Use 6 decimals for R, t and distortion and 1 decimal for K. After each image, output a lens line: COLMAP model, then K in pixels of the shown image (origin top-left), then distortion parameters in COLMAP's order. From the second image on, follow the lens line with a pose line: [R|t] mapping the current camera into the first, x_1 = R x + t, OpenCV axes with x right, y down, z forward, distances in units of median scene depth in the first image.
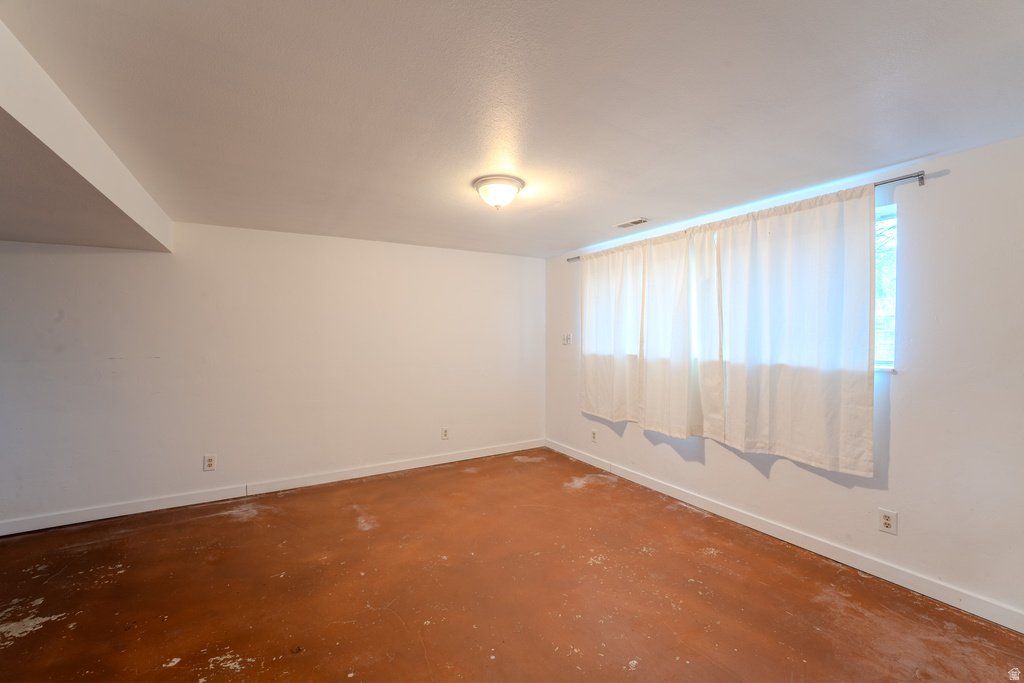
lens RADIAL K [[414.7, 0, 512.0], [0, 414.7, 341.5], [0, 0, 1]] dist [-0.037586, 0.008671]
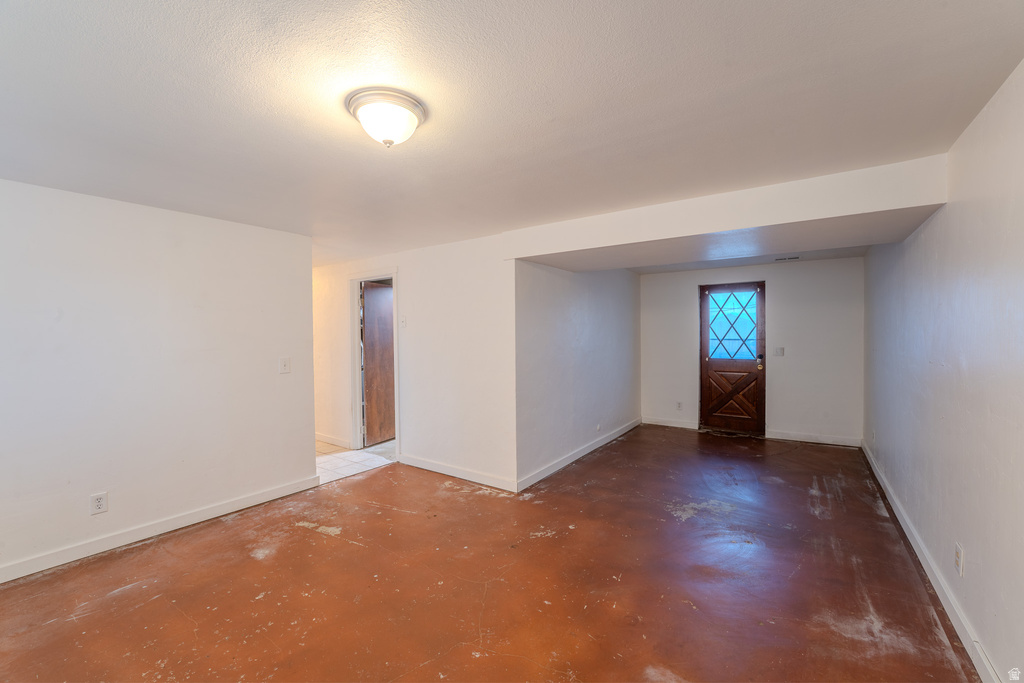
lens RADIAL K [[414.7, 0, 512.0], [0, 414.7, 341.5], [0, 0, 1]] dist [-0.037586, 0.008671]
pose [[-0.912487, 0.015210, -0.408823, 0.046743], [0.000772, 0.999371, 0.035458, -0.025455], [0.409105, 0.032040, -0.911925, 1.355292]]
